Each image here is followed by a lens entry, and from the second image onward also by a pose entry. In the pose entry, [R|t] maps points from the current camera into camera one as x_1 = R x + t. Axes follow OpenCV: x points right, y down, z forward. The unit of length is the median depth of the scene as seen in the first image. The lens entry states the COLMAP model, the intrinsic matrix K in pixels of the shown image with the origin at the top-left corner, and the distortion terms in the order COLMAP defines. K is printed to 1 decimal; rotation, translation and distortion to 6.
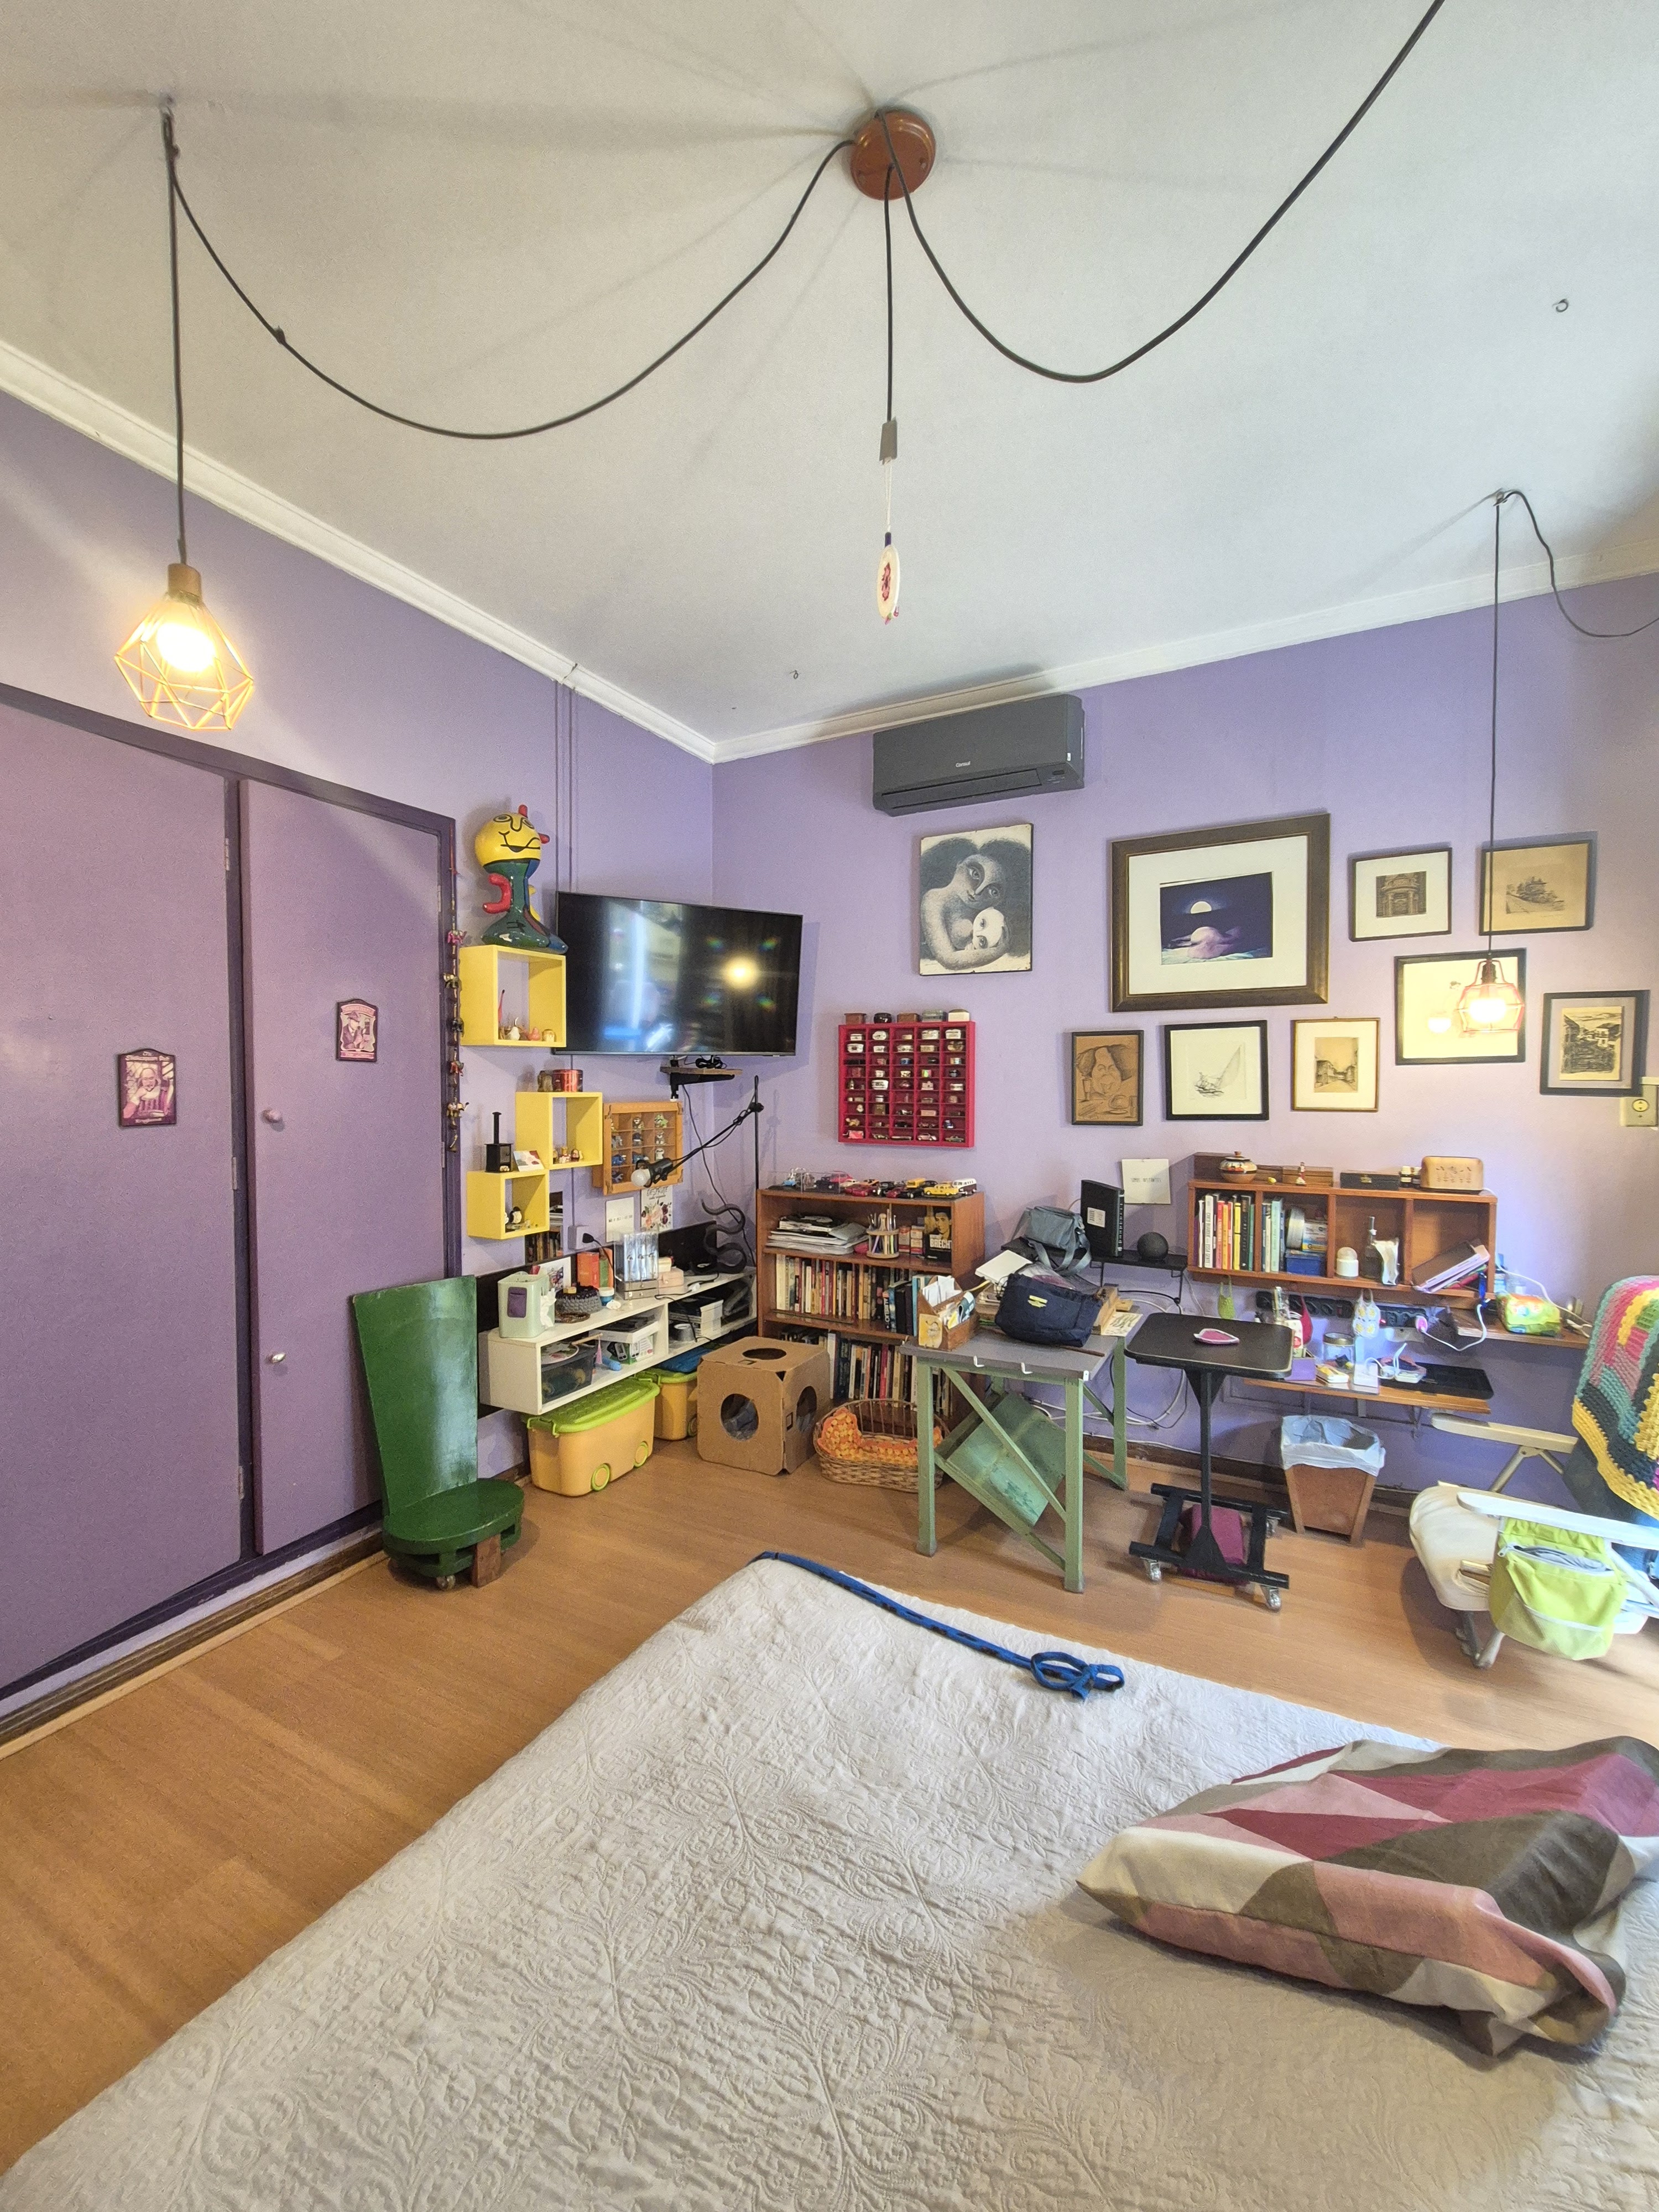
lens RADIAL K [[897.4, 0, 831.6], [0, 897.4, 1099.8], [0, 0, 1]] dist [0.001791, 0.000115]
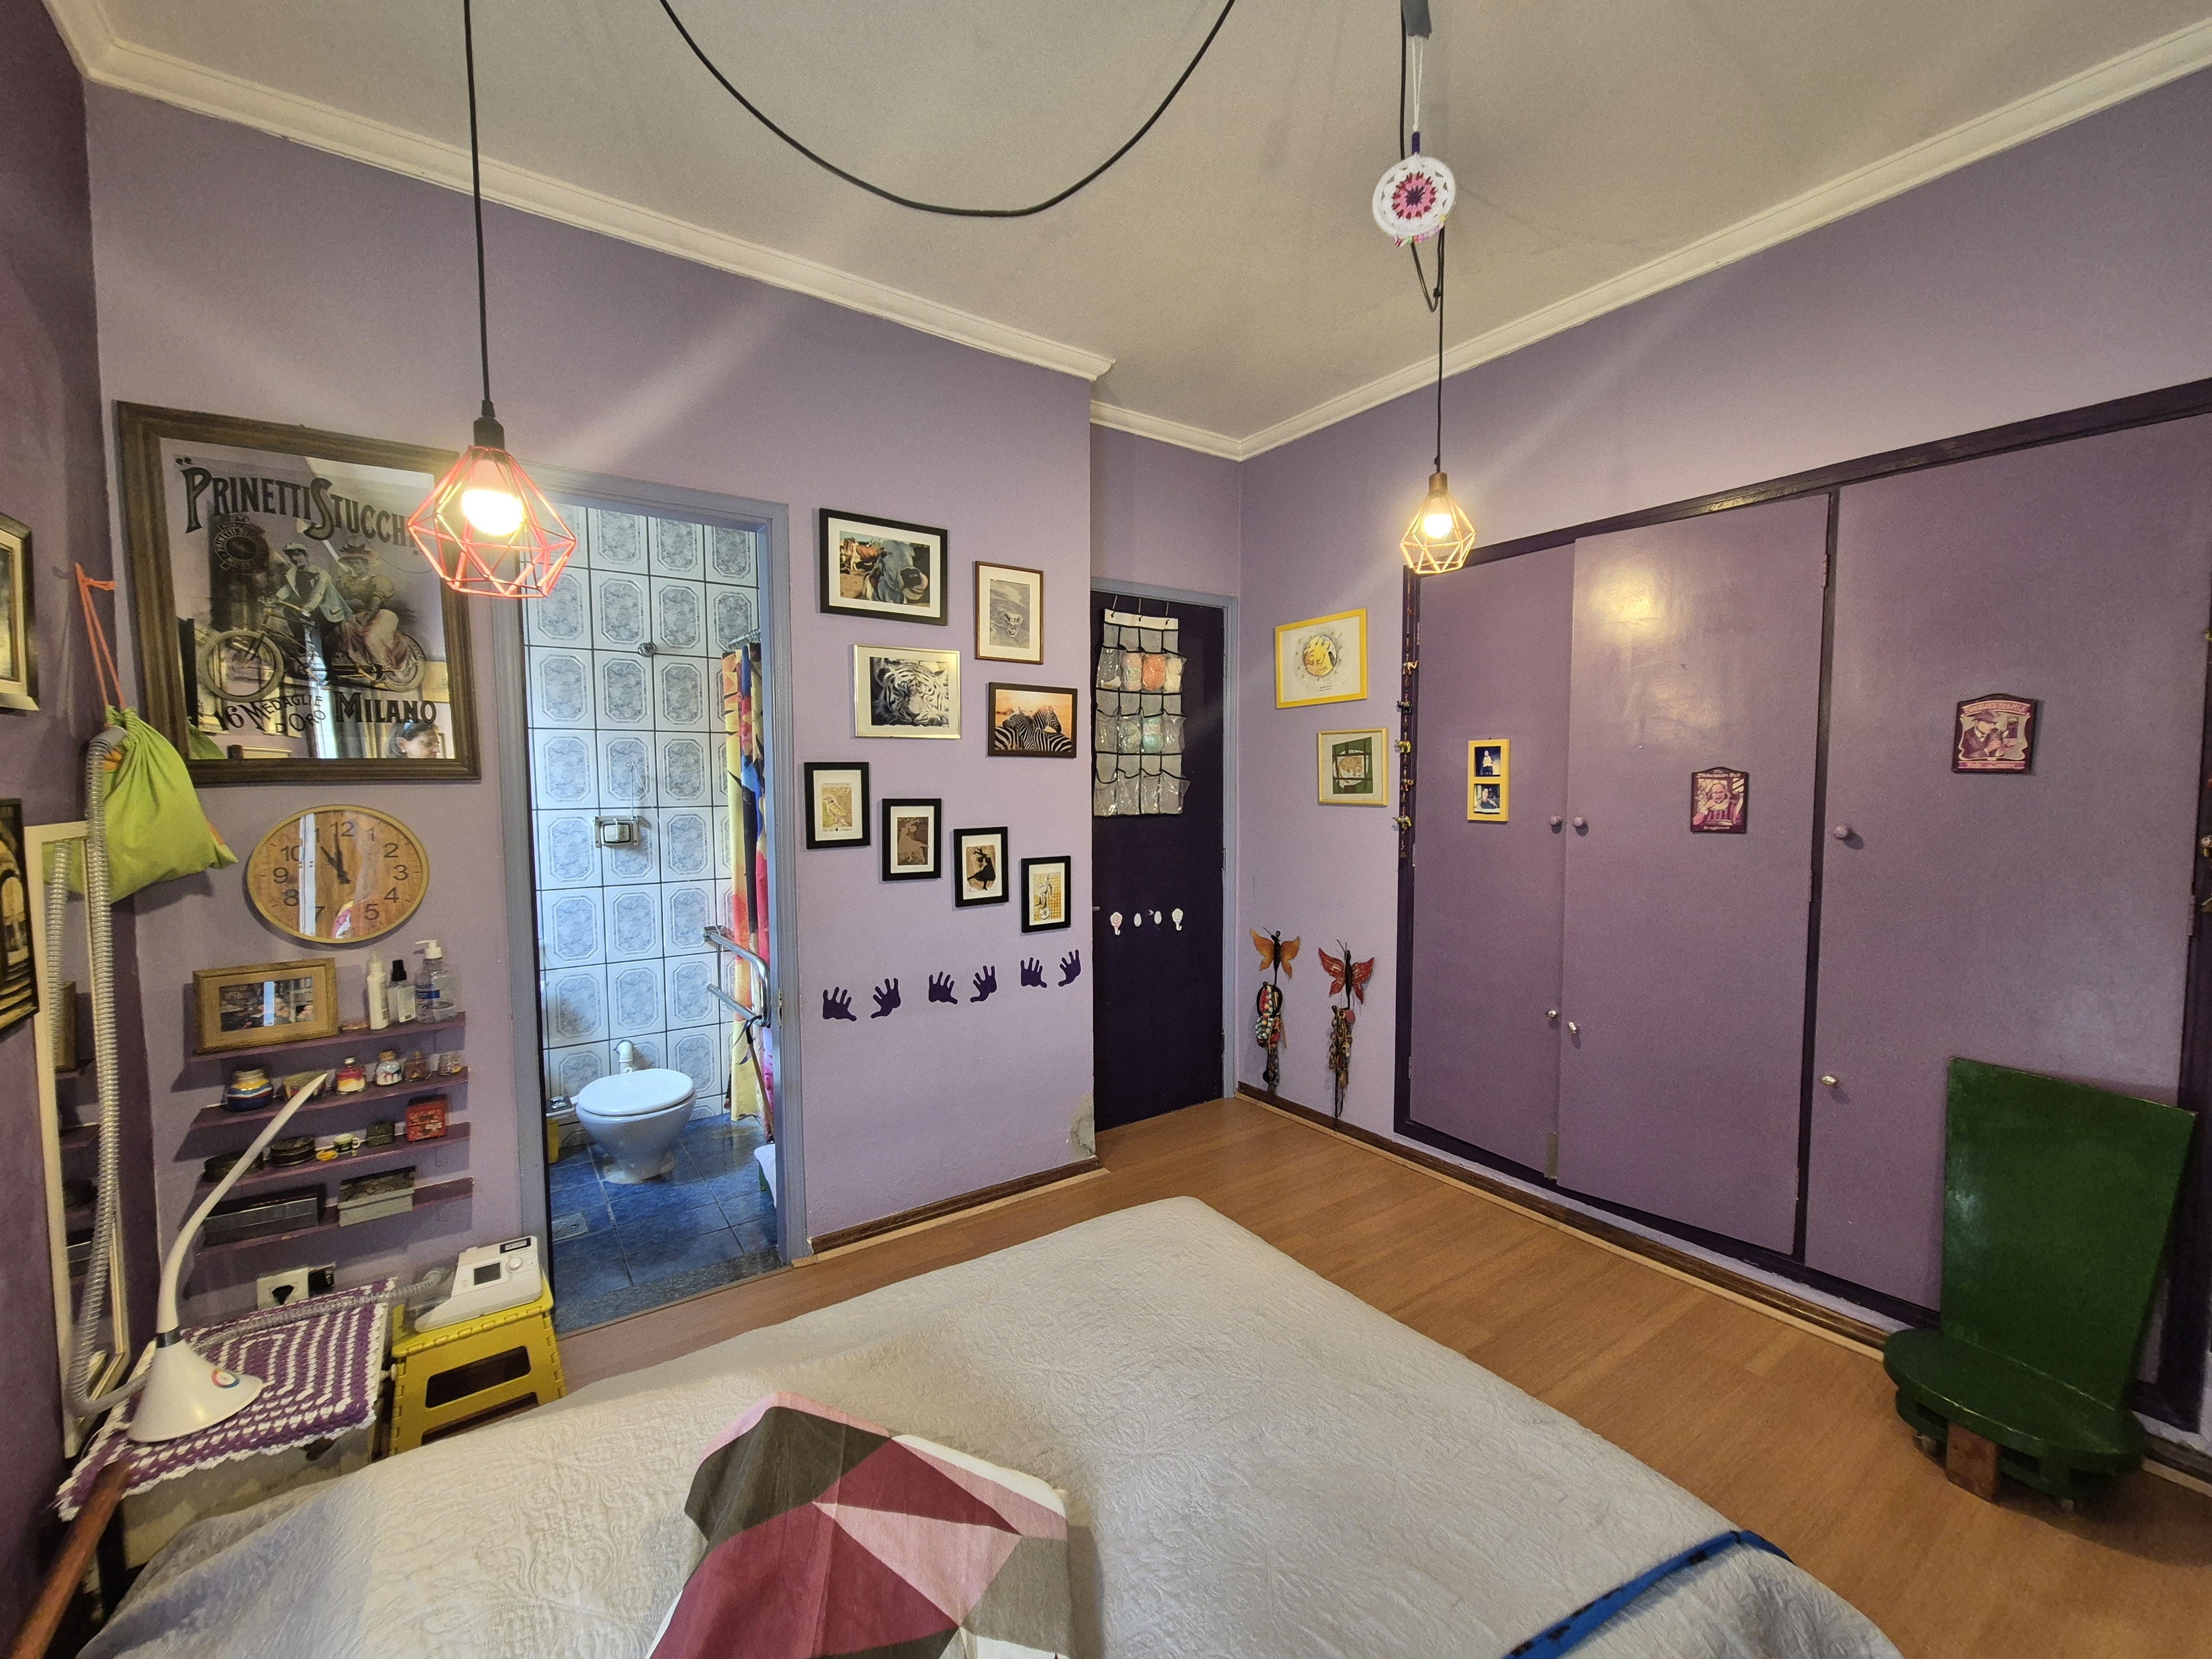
lens RADIAL K [[897.4, 0, 1108.5], [0, 897.4, 833.2], [0, 0, 1]] dist [0.001791, 0.000115]
pose [[-0.453147, 0.057180, -0.889600, 0.649106], [-0.014468, 0.997337, 0.071475, -0.042284], [0.891318, 0.045260, -0.451113, 0.804914]]
